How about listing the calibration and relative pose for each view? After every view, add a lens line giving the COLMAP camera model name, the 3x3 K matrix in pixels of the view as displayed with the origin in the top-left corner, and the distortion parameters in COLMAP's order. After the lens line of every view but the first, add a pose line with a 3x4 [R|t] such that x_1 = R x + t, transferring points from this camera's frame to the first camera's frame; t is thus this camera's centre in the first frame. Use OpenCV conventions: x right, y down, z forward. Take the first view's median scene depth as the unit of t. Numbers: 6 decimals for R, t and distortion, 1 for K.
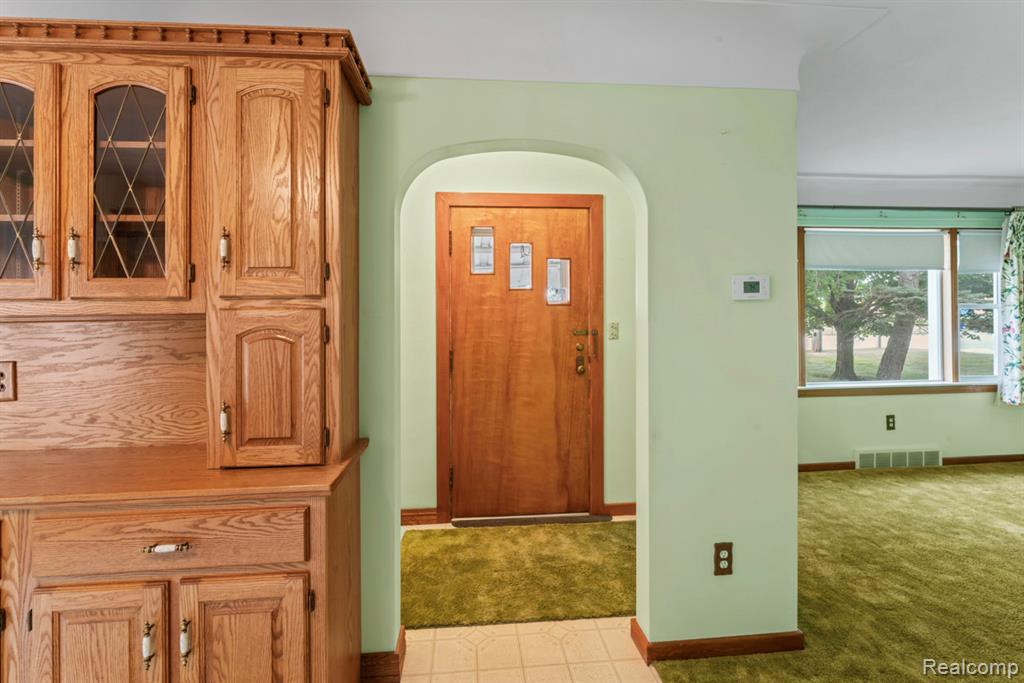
lens RADIAL K [[464.2, 0, 495.8], [0, 464.2, 313.2], [0, 0, 1]] dist [-0.003199, 0.000329]
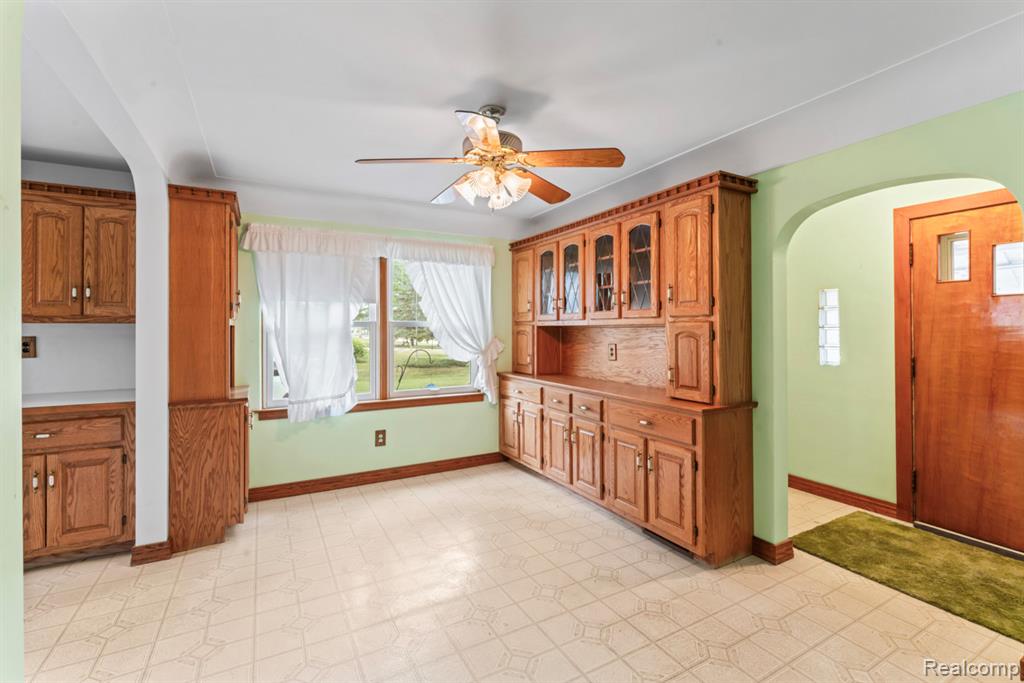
lens RADIAL K [[452.8, 0, 516.8], [0, 452.8, 322.0], [0, 0, 1]] dist [-0.001408, -0.001100]
pose [[0.415742, -0.001823, -0.909481, 0.439663], [0.007060, 0.999974, 0.001223, -0.007323], [0.909455, -0.006929, 0.415745, -0.217443]]
